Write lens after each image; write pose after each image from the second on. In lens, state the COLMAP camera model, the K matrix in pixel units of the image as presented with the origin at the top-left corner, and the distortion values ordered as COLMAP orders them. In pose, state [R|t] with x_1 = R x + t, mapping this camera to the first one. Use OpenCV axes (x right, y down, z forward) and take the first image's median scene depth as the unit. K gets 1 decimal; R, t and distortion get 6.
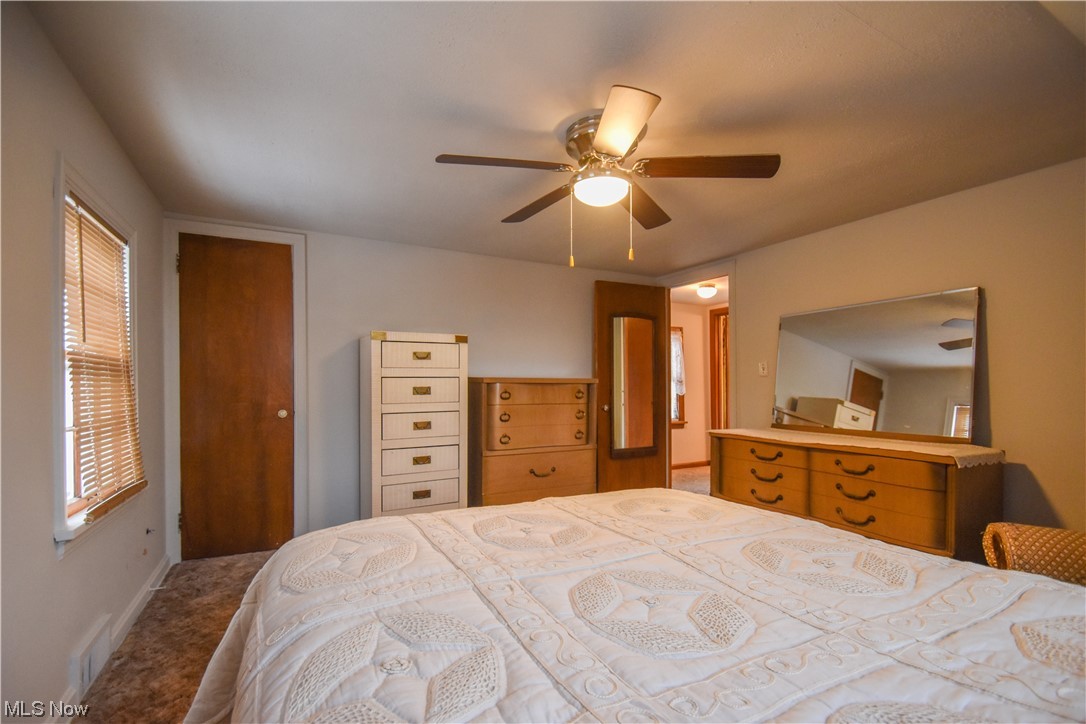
lens RADIAL K [[485.8, 0, 539.3], [0, 485.8, 386.1], [0, 0, 1]] dist [0.001467, -0.000778]
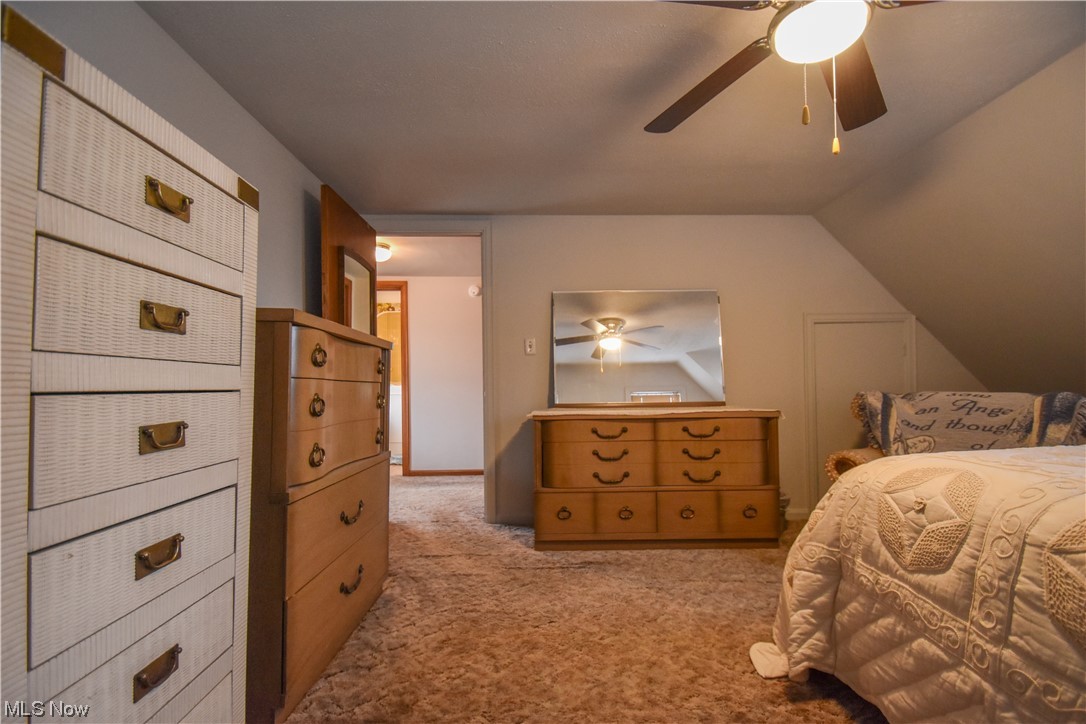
lens RADIAL K [[485.8, 0, 539.3], [0, 485.8, 386.1], [0, 0, 1]] dist [0.001467, -0.000778]
pose [[0.440558, 0.003425, 0.897718, -0.421582], [0.011385, 0.999891, -0.009402, 0.058149], [-0.897652, 0.014362, 0.440471, 0.693060]]
